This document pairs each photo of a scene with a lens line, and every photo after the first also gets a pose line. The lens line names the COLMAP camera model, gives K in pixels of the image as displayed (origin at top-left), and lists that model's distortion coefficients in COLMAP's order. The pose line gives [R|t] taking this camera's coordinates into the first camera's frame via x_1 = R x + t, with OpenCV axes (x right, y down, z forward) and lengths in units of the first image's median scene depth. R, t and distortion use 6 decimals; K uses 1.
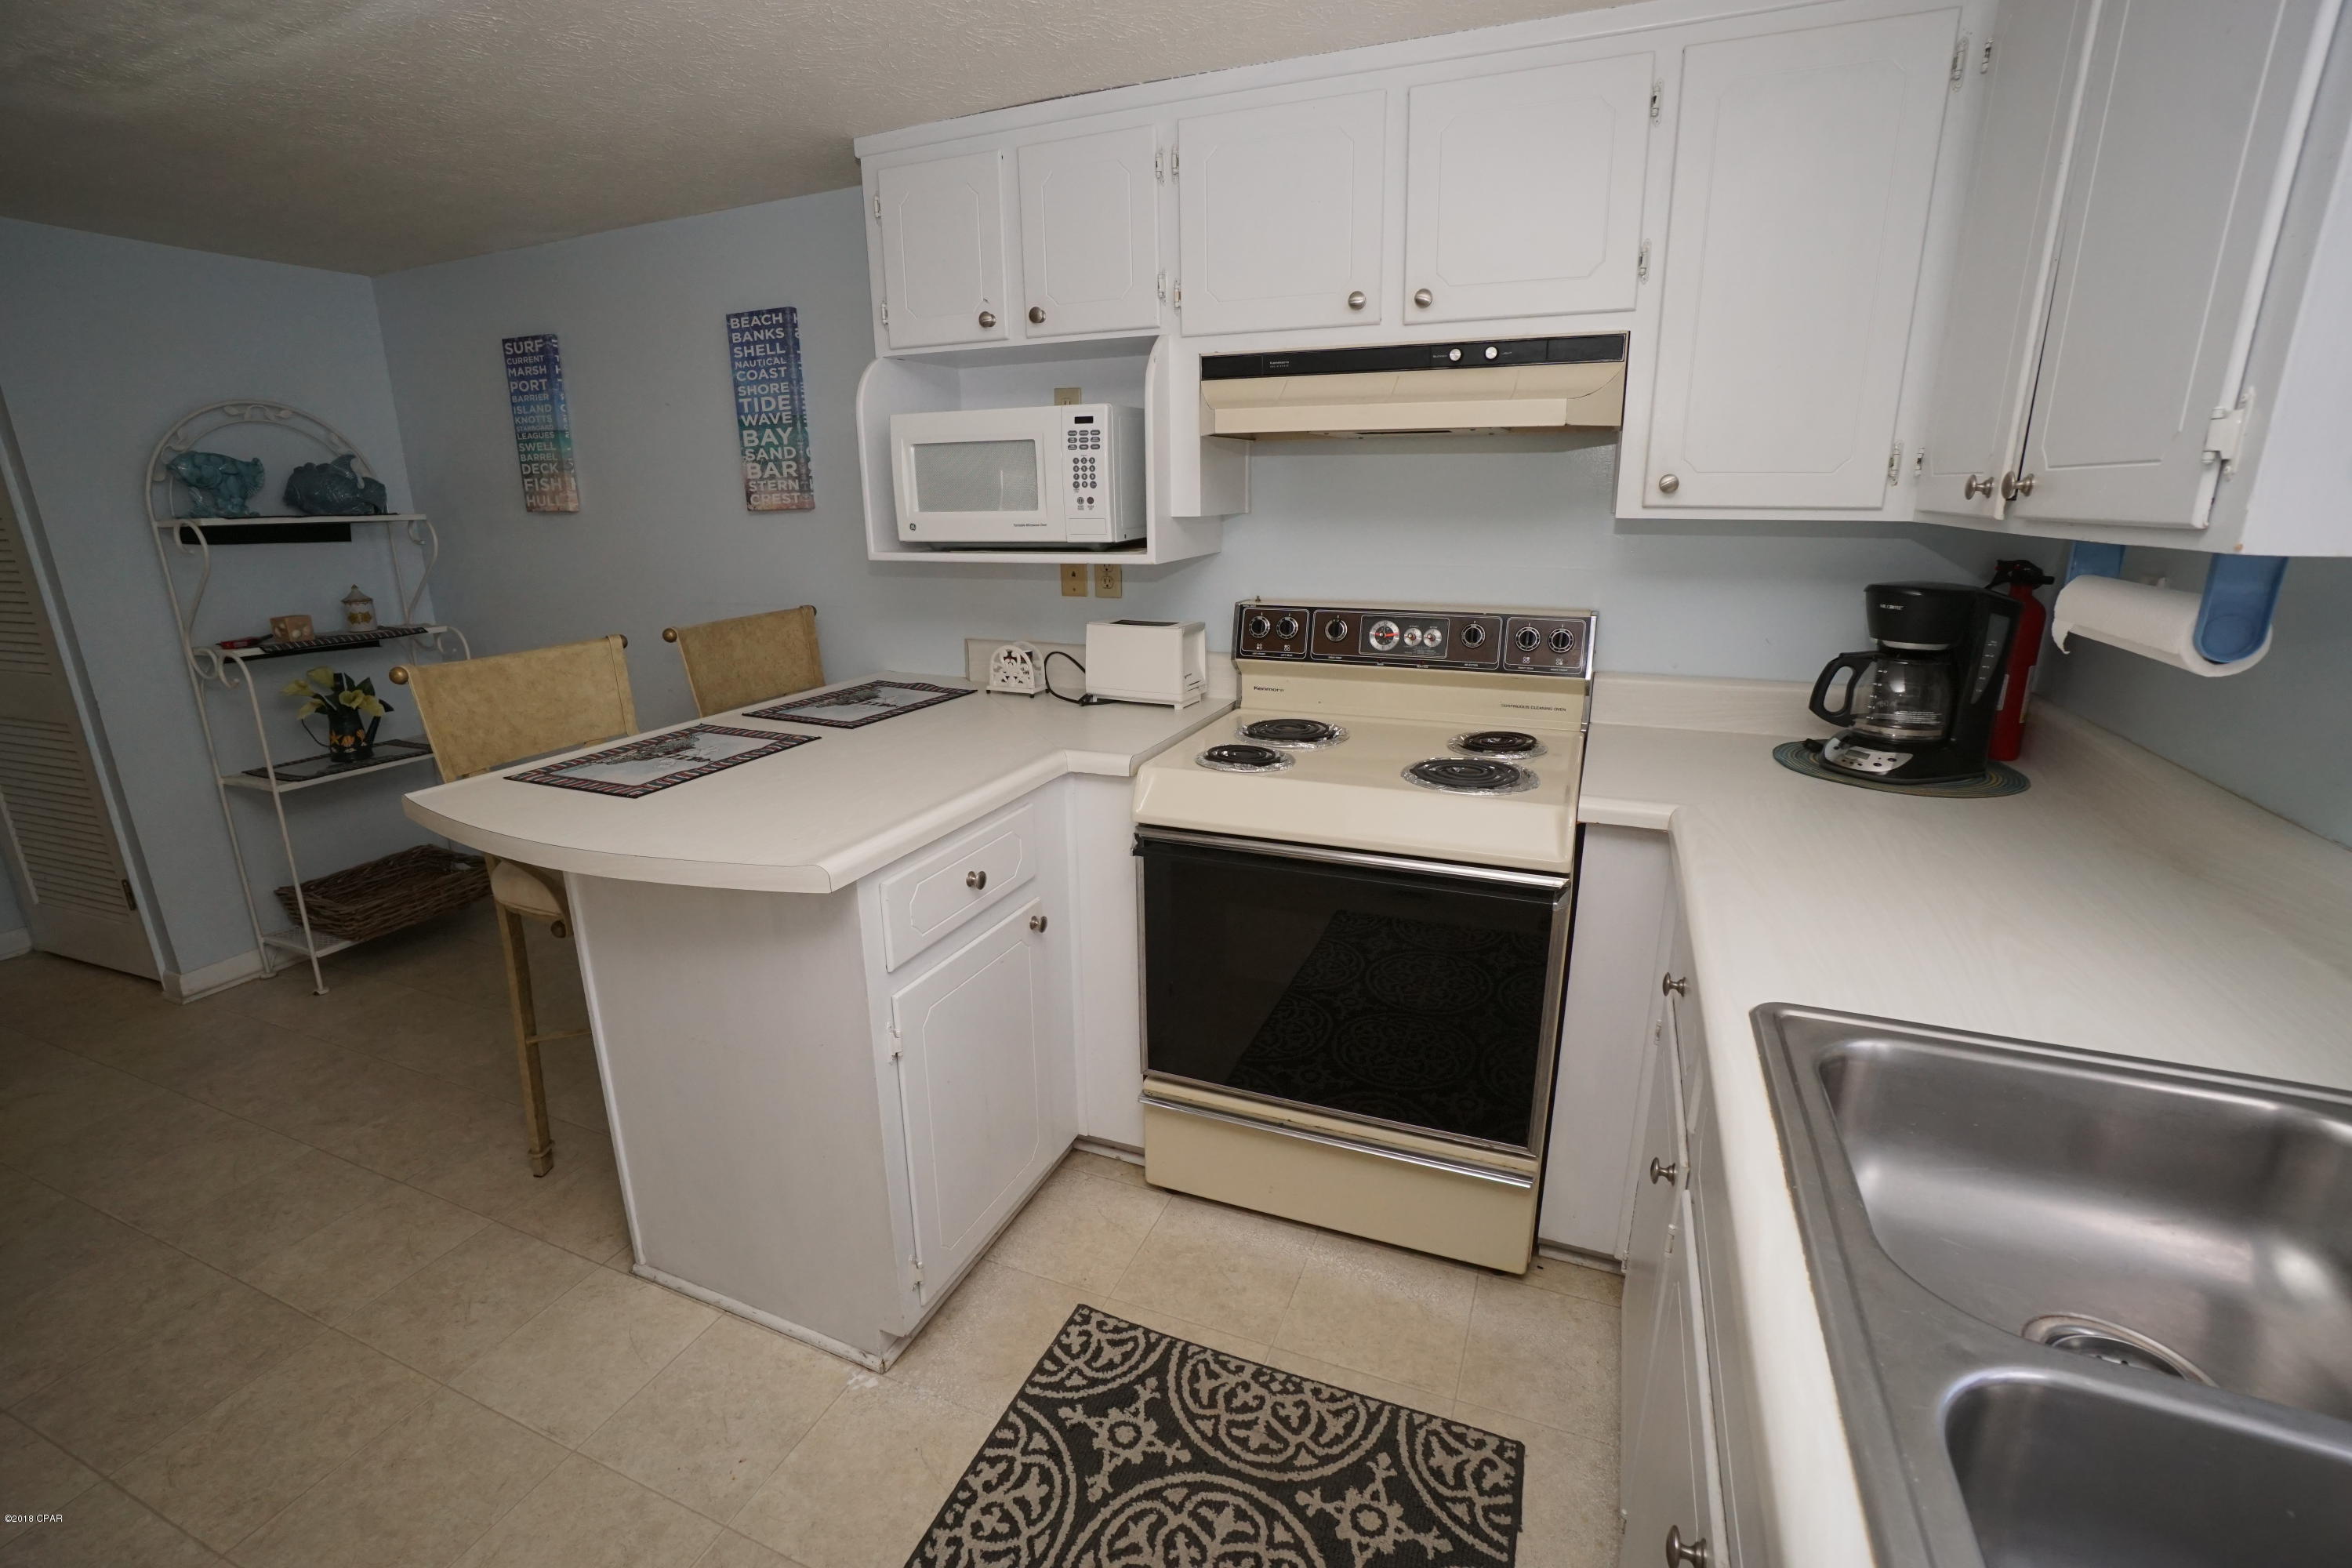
lens RADIAL K [[1038.6, 0, 1165.2], [0, 1038.6, 778.9], [0, 0, 1]] dist [-0.062418, 0.022695]
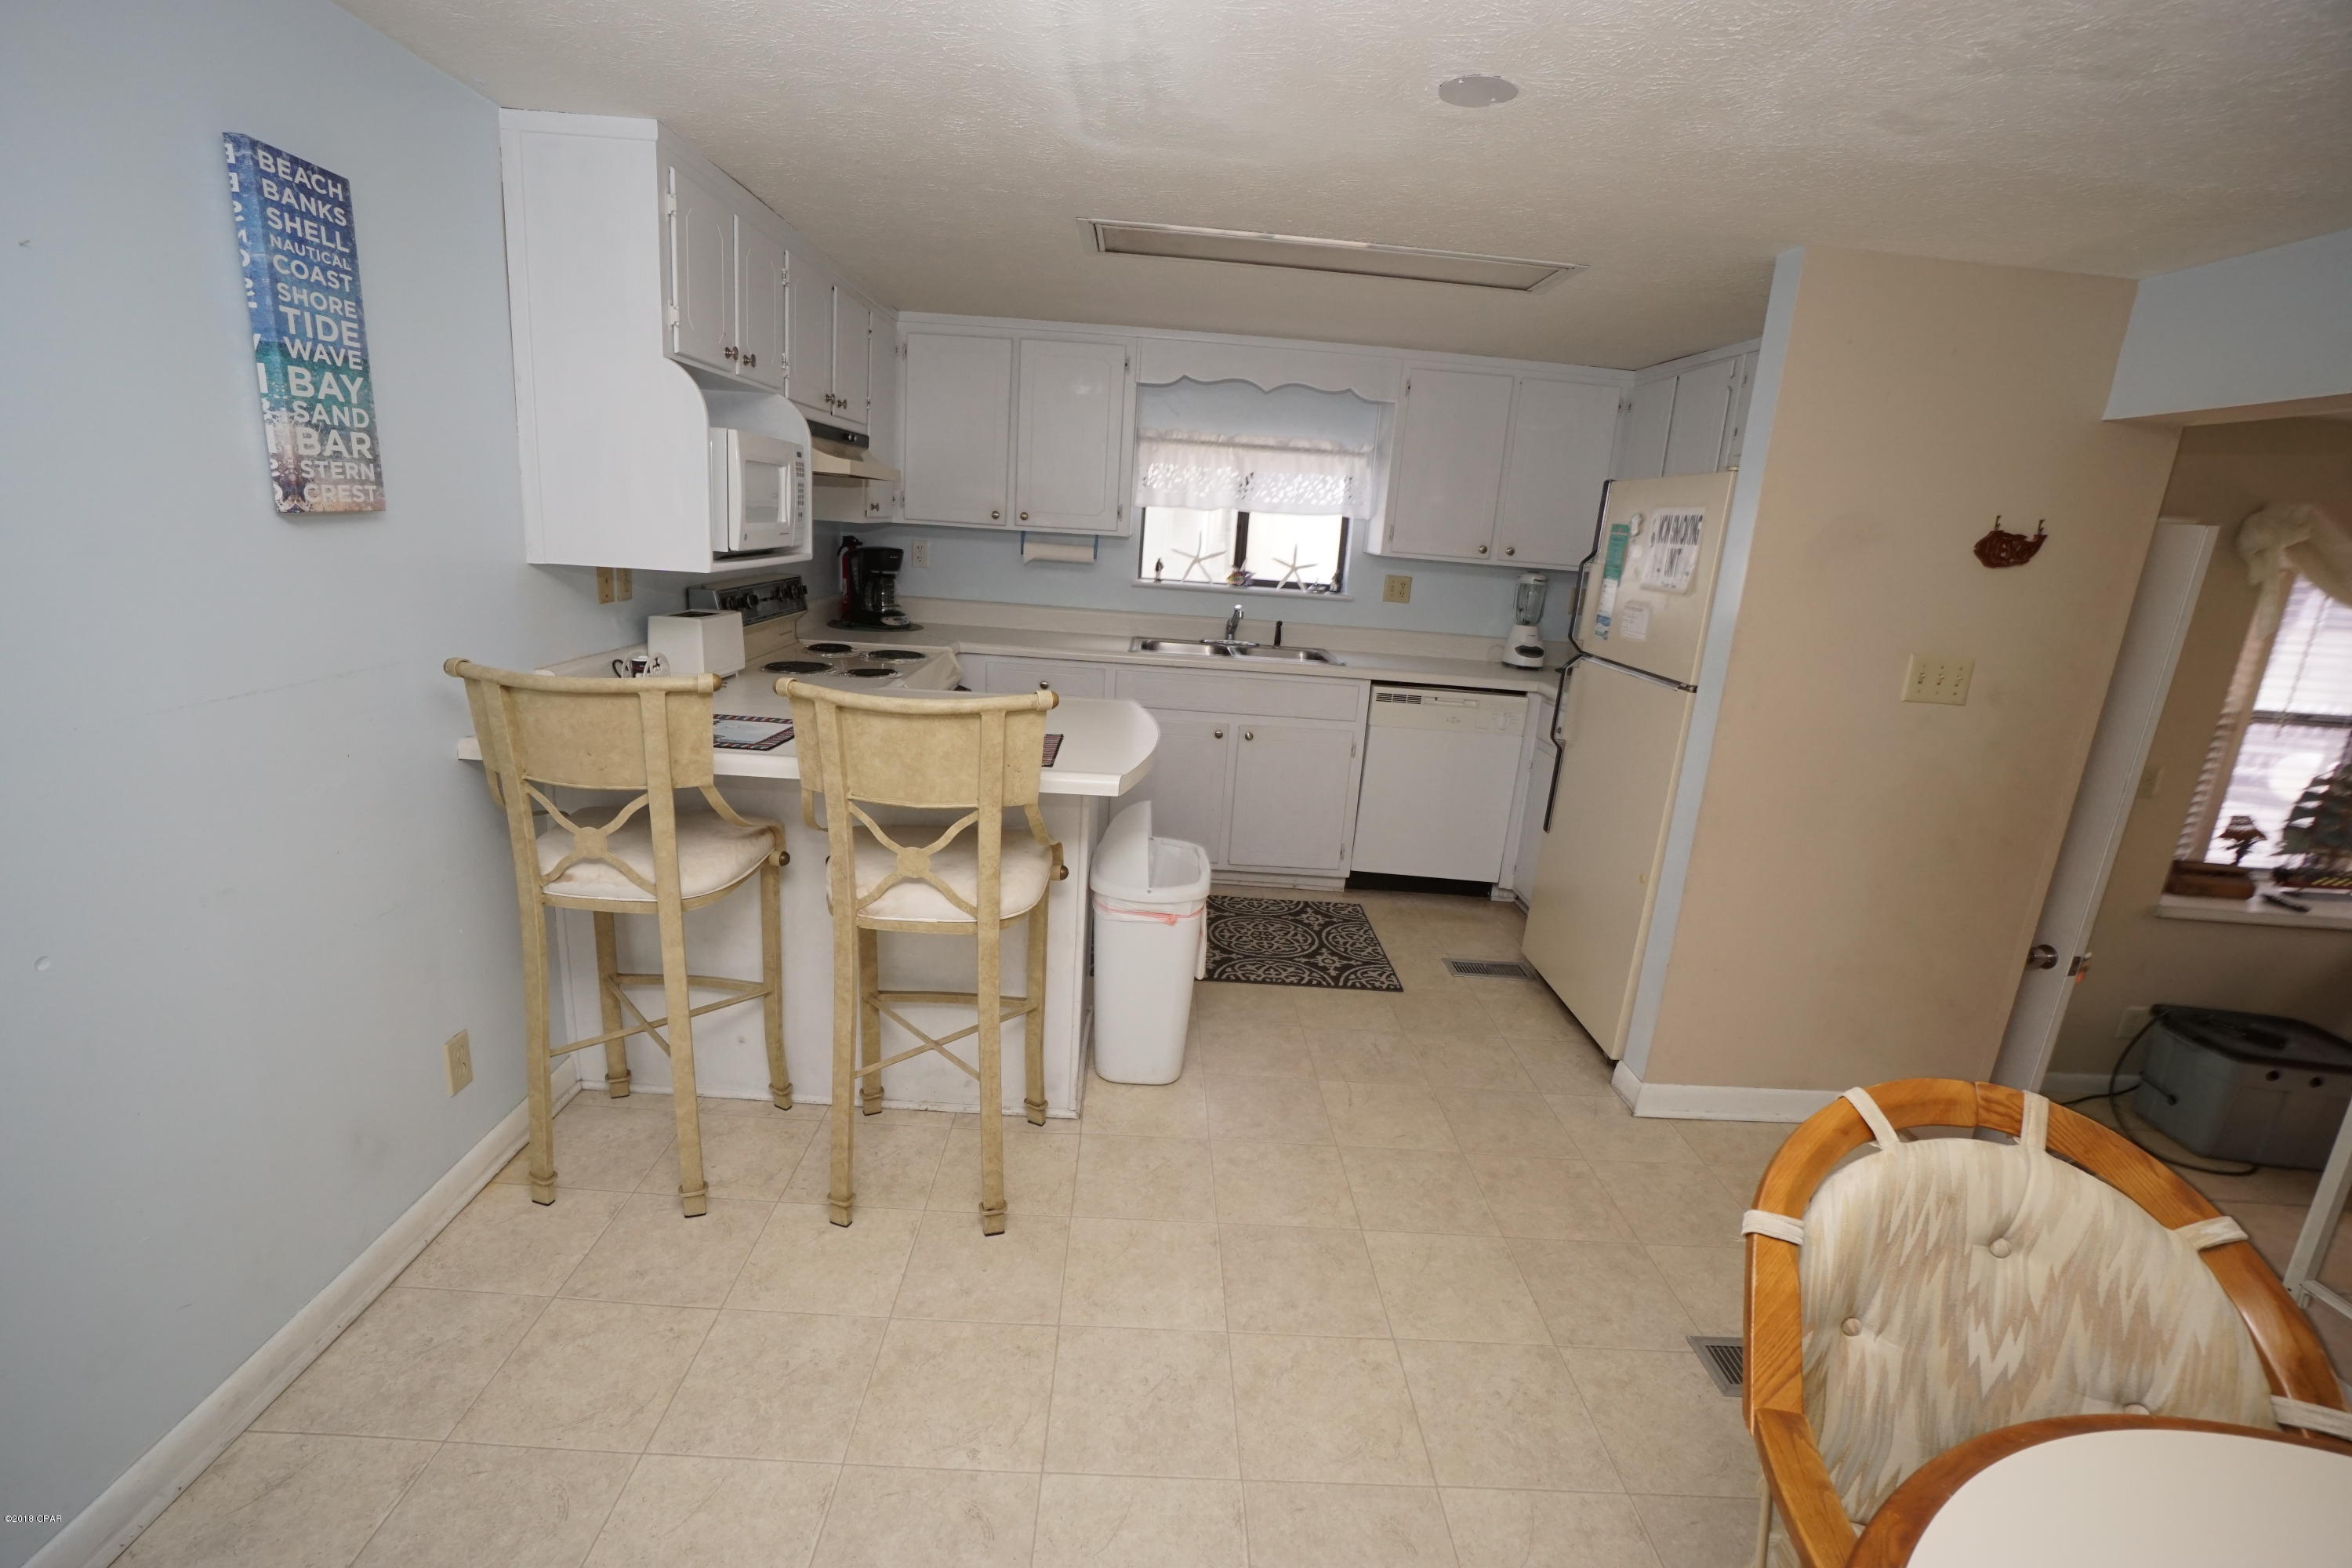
lens RADIAL K [[1038.6, 0, 1165.2], [0, 1038.6, 778.9], [0, 0, 1]] dist [-0.062418, 0.022695]
pose [[-0.393812, -0.235466, 0.888520, -1.131275], [0.191108, 0.924536, 0.329714, -0.225327], [-0.899105, 0.299649, -0.319094, 0.823663]]
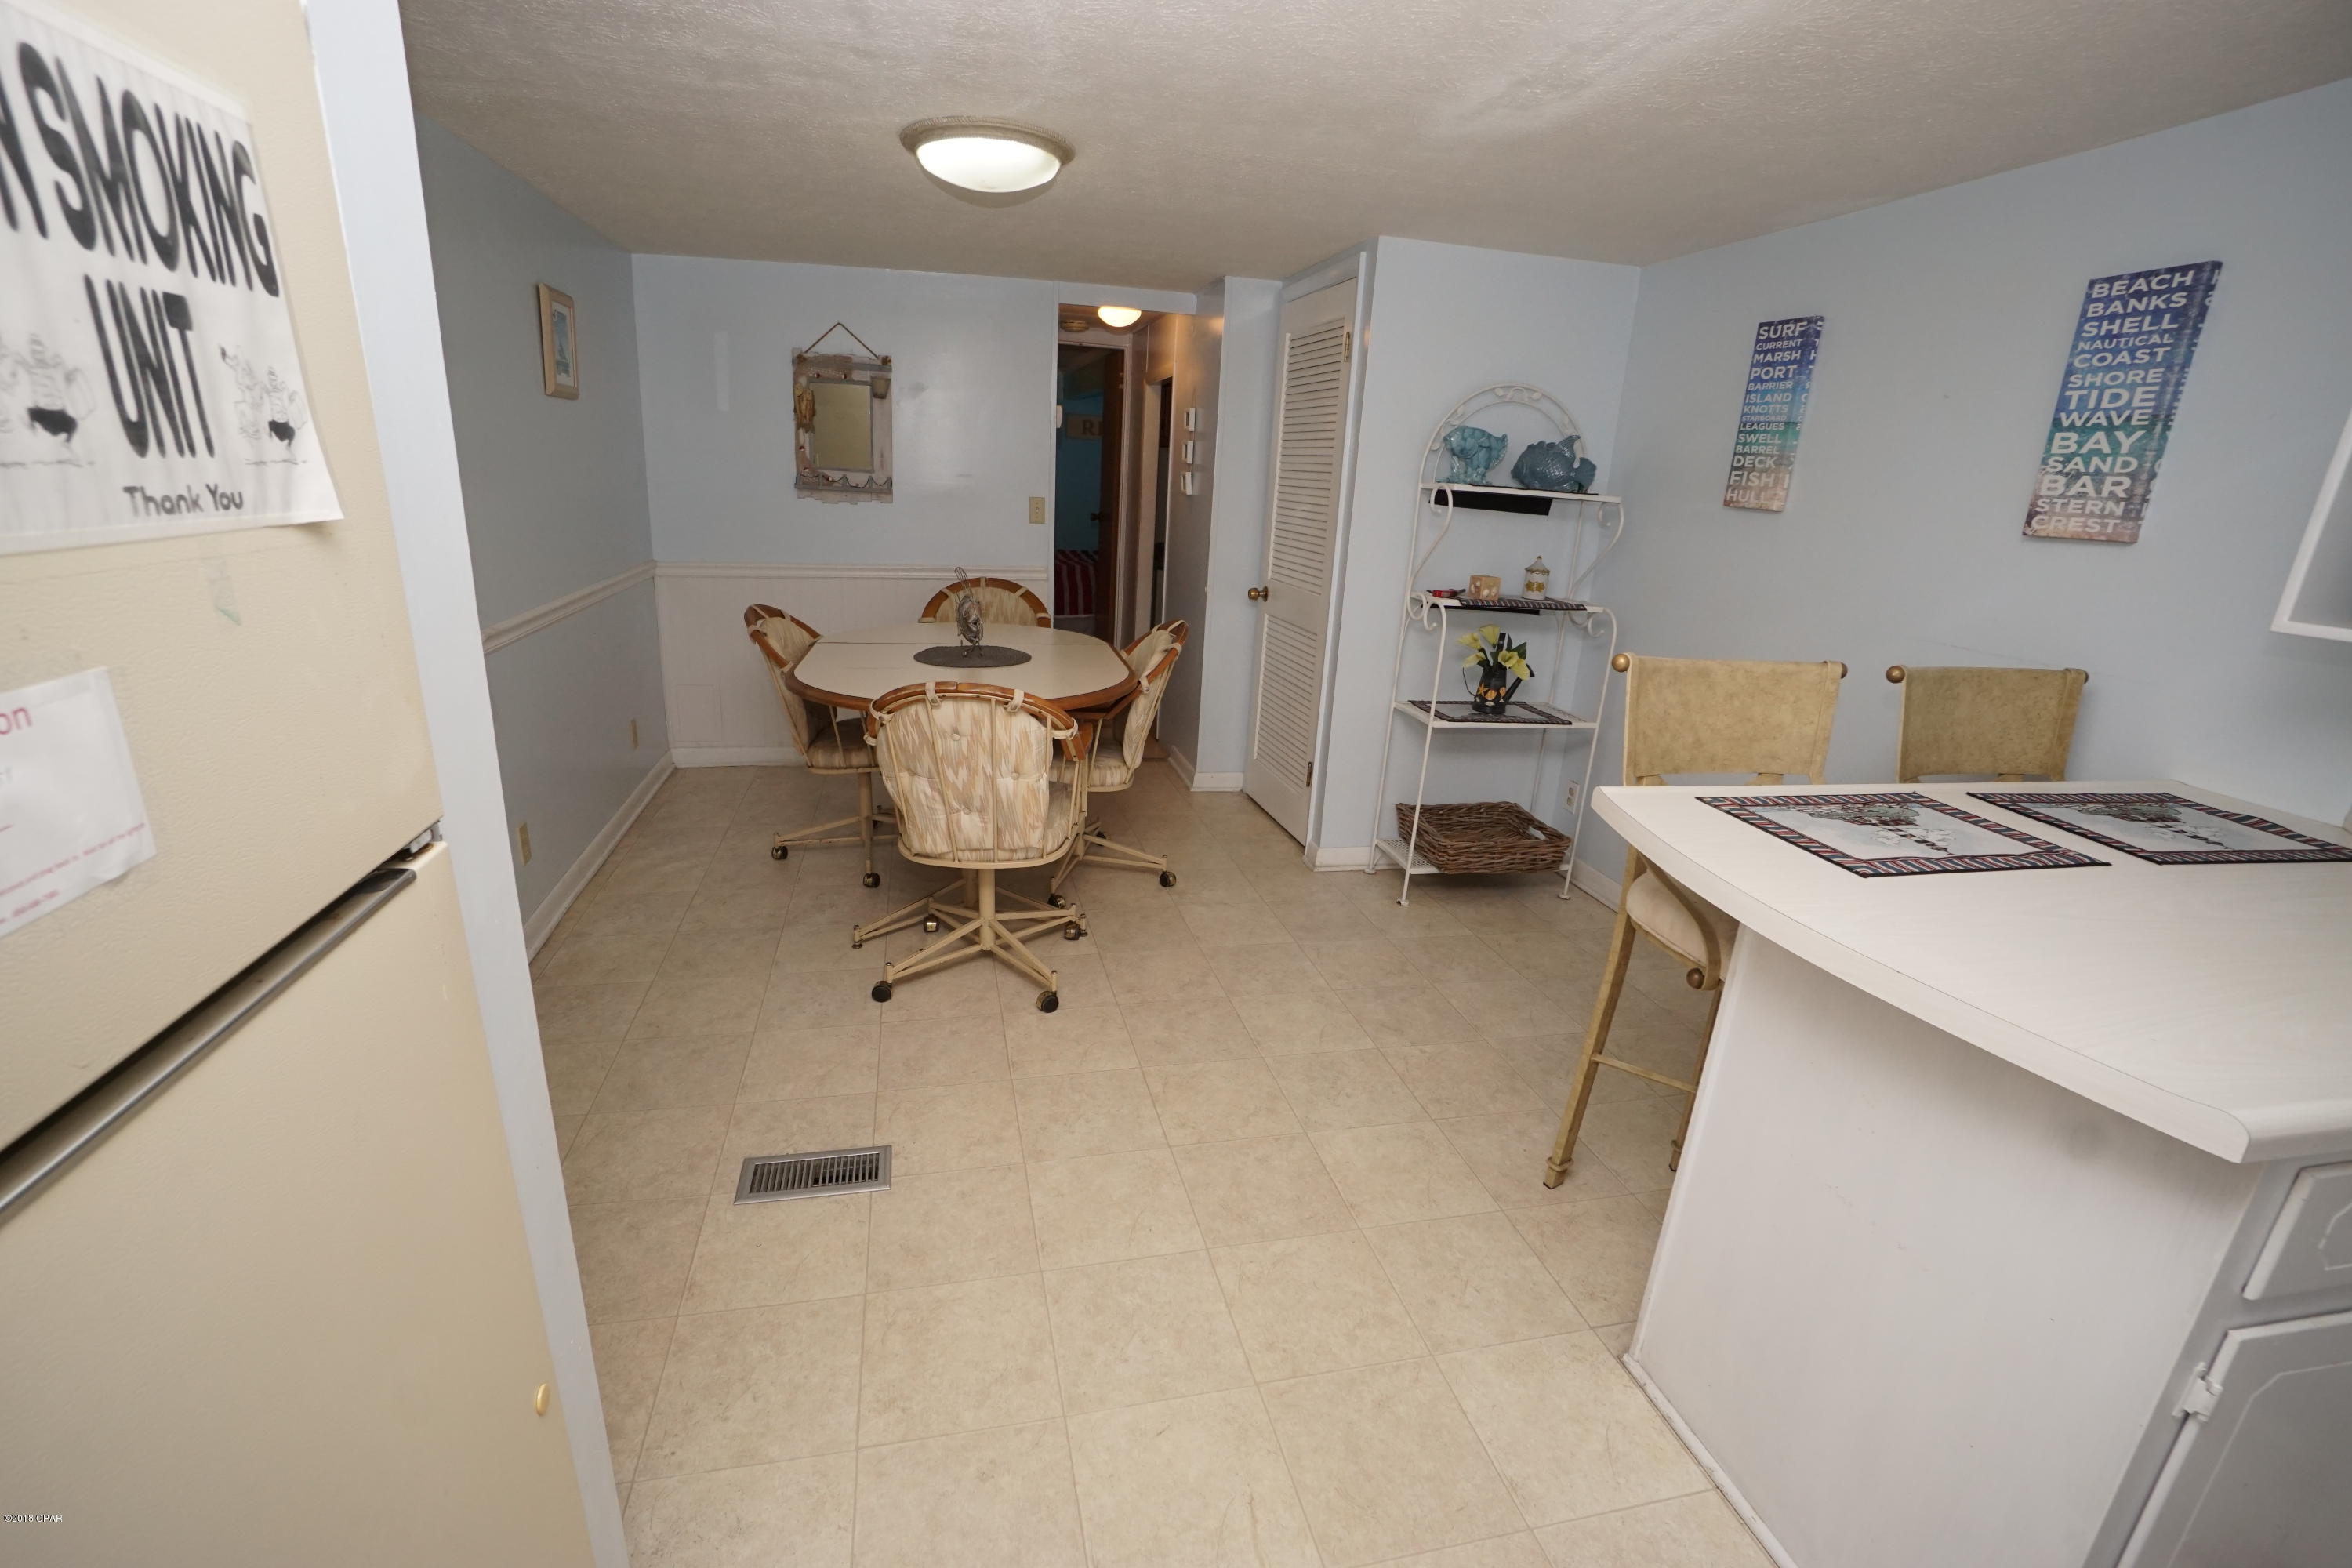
lens RADIAL K [[1038.6, 0, 1165.2], [0, 1038.6, 778.9], [0, 0, 1]] dist [-0.062418, 0.022695]
pose [[0.578571, 0.280708, -0.765806, -0.151889], [-0.279850, 0.950235, 0.136883, -0.006076], [0.766120, 0.135114, 0.628335, 0.042984]]
